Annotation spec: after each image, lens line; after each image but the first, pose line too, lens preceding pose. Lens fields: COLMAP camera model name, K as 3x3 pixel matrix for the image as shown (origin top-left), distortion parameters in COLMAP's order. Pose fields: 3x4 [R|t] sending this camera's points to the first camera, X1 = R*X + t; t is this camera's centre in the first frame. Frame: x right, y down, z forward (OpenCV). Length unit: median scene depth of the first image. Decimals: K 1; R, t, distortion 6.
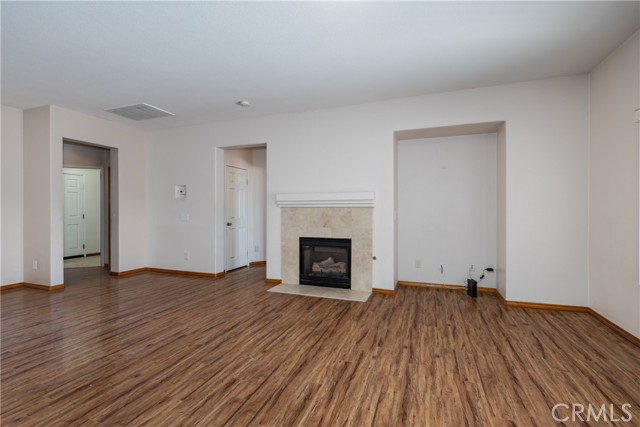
lens RADIAL K [[308.1, 0, 317.9], [0, 308.1, 213.5], [0, 0, 1]] dist [0.002331, 0.001099]
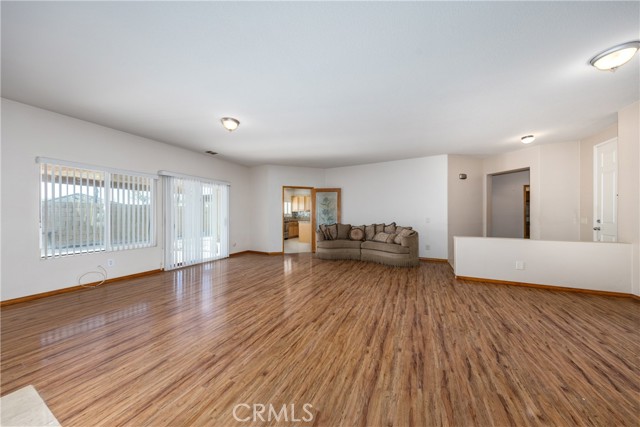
lens RADIAL K [[202.8, 0, 307.0], [0, 202.8, 214.5], [0, 0, 1]] dist [-0.000284, 0.000035]
pose [[-0.989695, 0.003251, 0.143153, -0.456609], [0.004724, 0.999939, 0.009950, -0.019478], [-0.143112, 0.010523, -0.989650, 1.549237]]
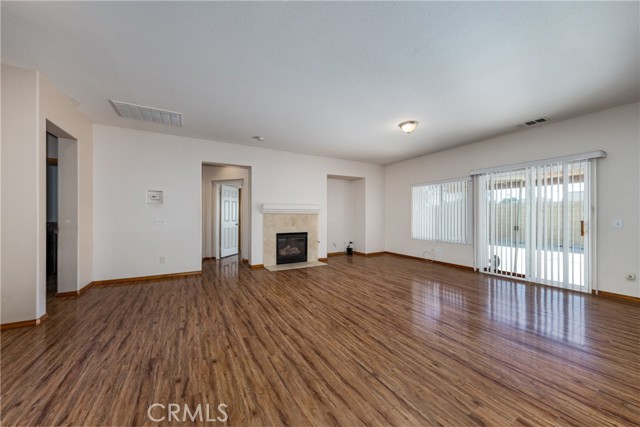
lens RADIAL K [[228.0, 0, 317.6], [0, 228.0, 215.0], [0, 0, 1]] dist [-0.000611, -0.000427]
pose [[0.640137, 0.003176, 0.768255, -1.144084], [0.008818, 0.999895, -0.011481, 0.002798], [-0.768211, 0.014124, 0.640041, 0.190929]]
